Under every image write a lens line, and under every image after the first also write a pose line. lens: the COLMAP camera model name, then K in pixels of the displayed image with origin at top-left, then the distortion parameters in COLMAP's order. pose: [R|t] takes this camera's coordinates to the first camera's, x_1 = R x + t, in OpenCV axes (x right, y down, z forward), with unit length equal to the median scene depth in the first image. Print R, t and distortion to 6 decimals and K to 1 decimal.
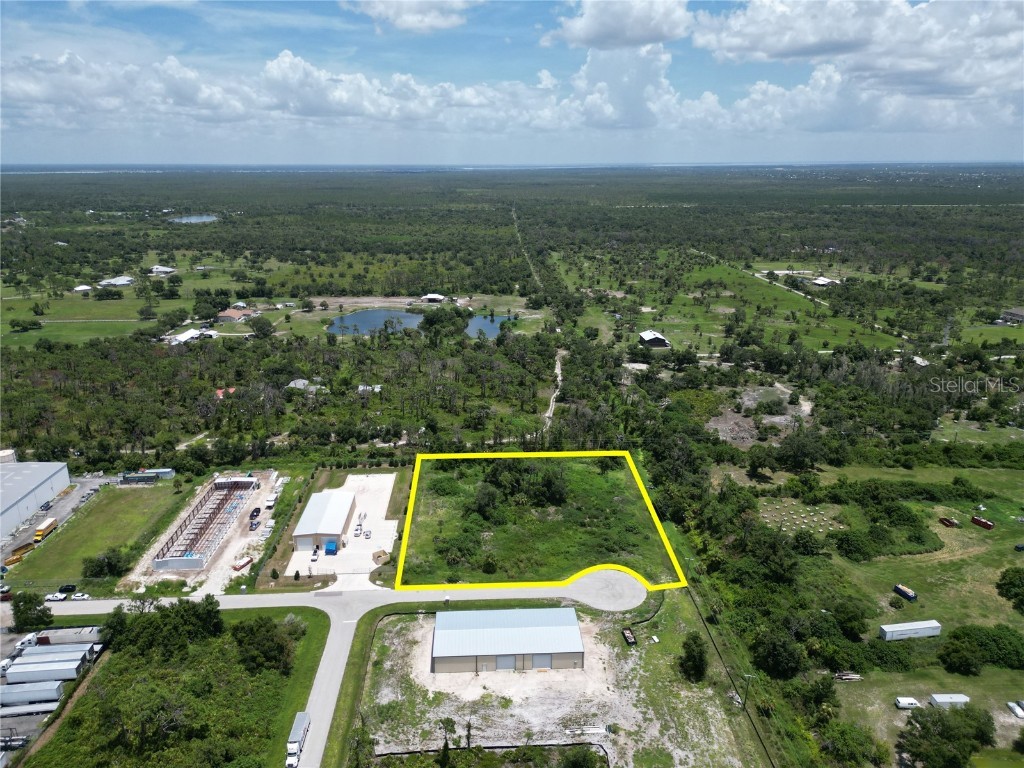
lens RADIAL K [[718.2, 0, 509.2], [0, 718.2, 383.2], [0, 0, 1]] dist [0.069000, -0.065326]
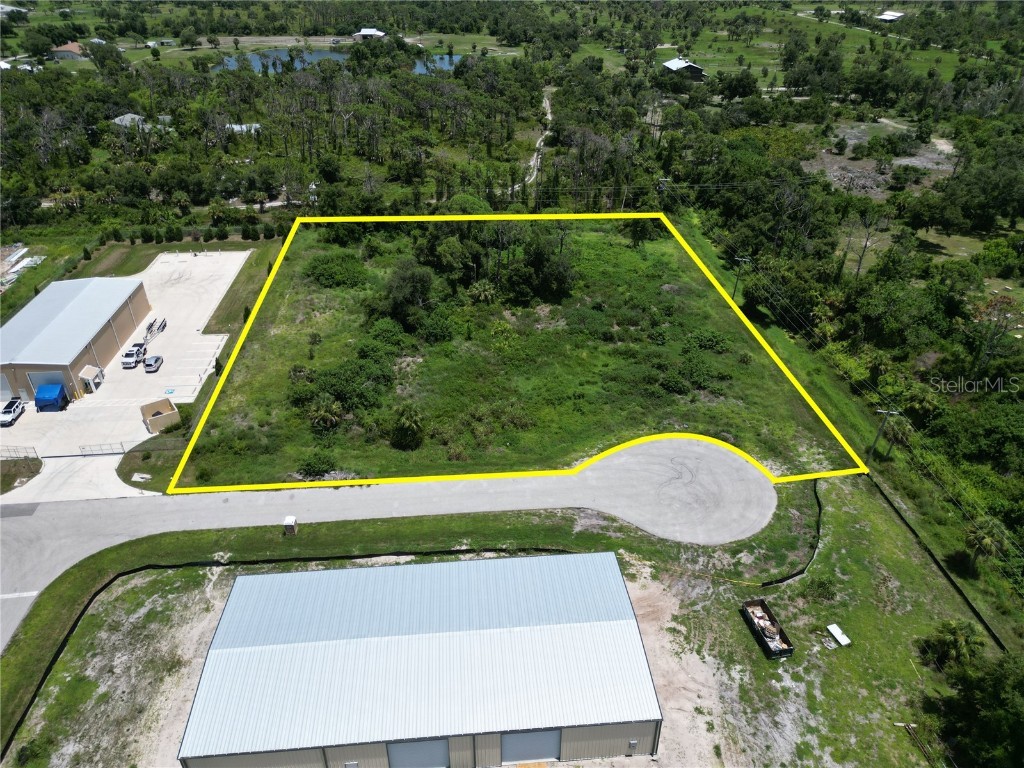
lens RADIAL K [[718.2, 0, 509.2], [0, 718.2, 383.2], [0, 0, 1]] dist [0.069000, -0.065326]
pose [[0.999467, -0.018604, 0.026834, 0.022255], [0.011362, 0.968602, 0.248357, 0.108533], [-0.030612, -0.247920, 0.968297, 0.541445]]
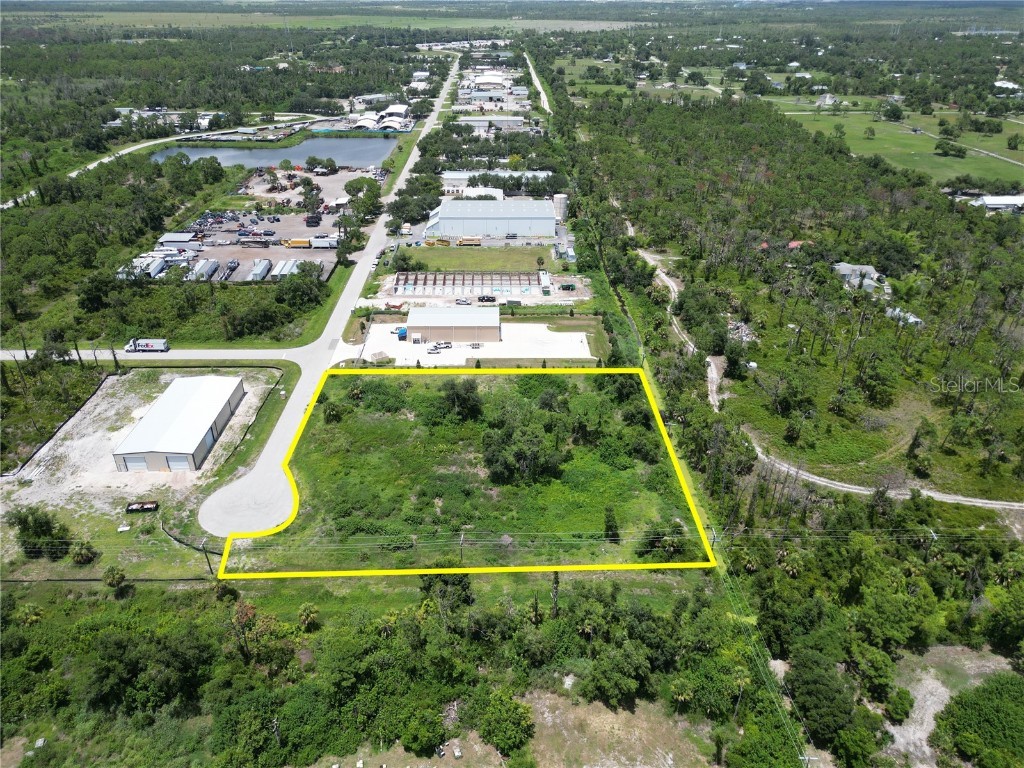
lens RADIAL K [[718.2, 0, 509.2], [0, 718.2, 383.2], [0, 0, 1]] dist [0.069000, -0.065326]
pose [[-0.032373, 0.484180, -0.874369, 0.648829], [-0.297937, 0.830380, 0.470853, -0.228439], [0.954036, 0.275750, 0.117374, 1.009612]]
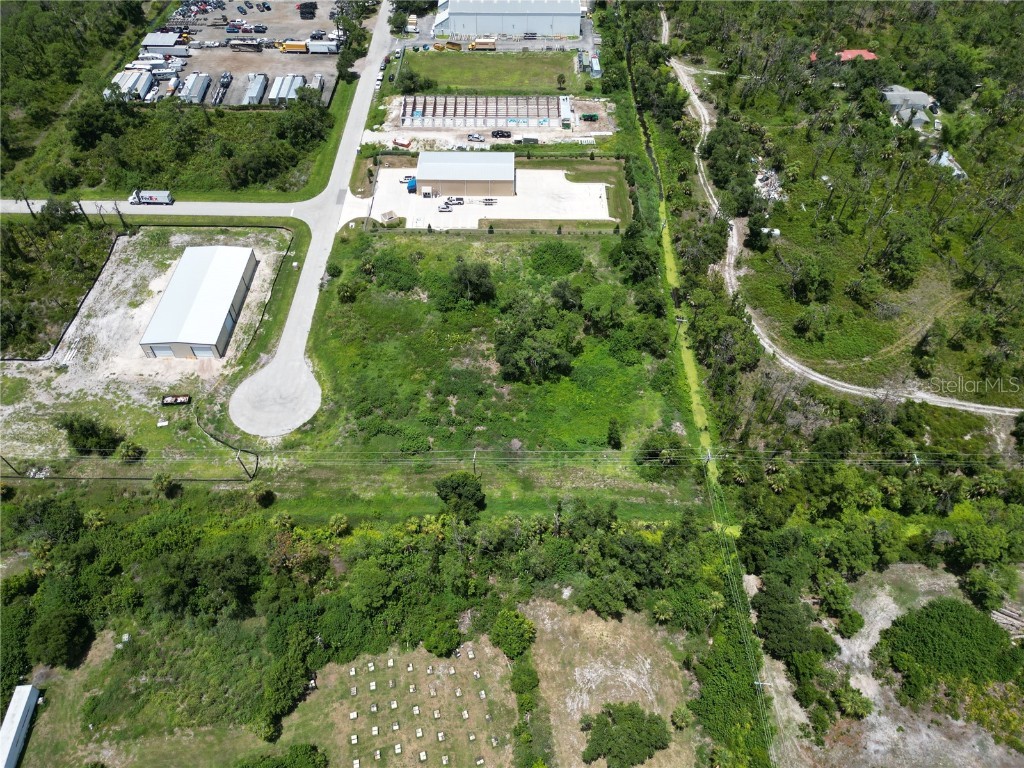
lens RADIAL K [[718.2, 0, 509.2], [0, 718.2, 383.2], [0, 0, 1]] dist [0.069000, -0.065326]
pose [[-0.058673, 0.751620, -0.656982, 0.566660], [-0.295210, 0.615618, 0.730661, -0.345267], [0.953629, 0.236817, 0.185765, 0.973516]]
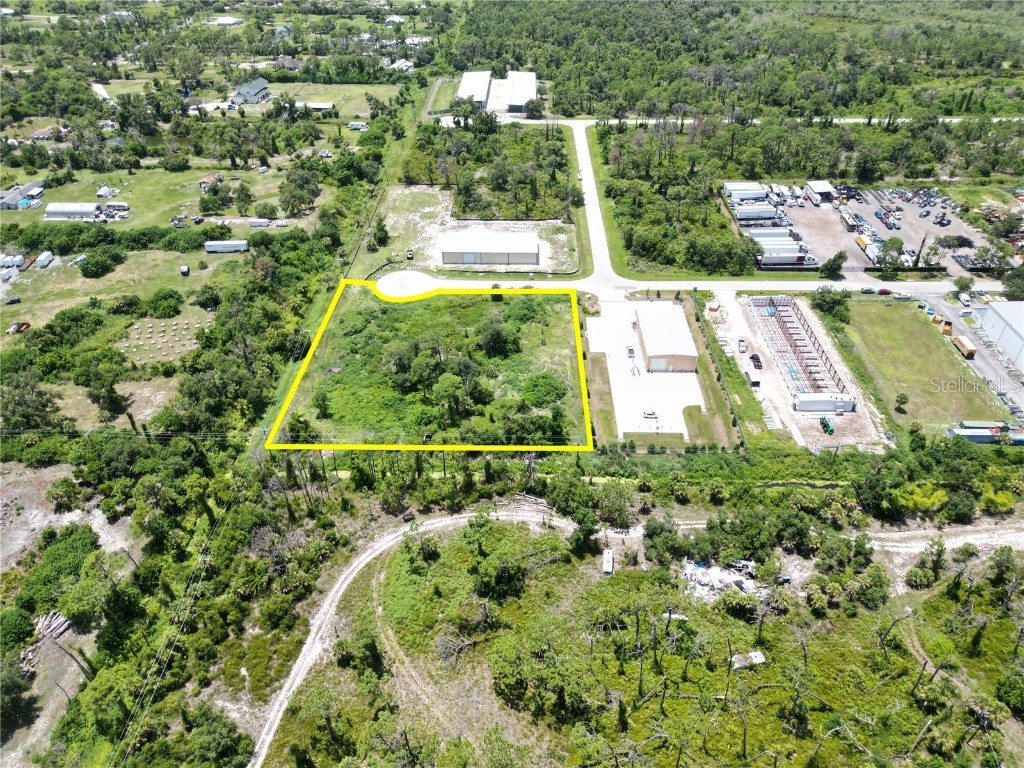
lens RADIAL K [[718.2, 0, 509.2], [0, 718.2, 383.2], [0, 0, 1]] dist [0.069000, -0.065326]
pose [[-0.997489, -0.035385, 0.061345, -0.114282], [0.028582, 0.591397, 0.805874, -0.557823], [-0.064795, 0.805604, -0.588901, 1.668508]]
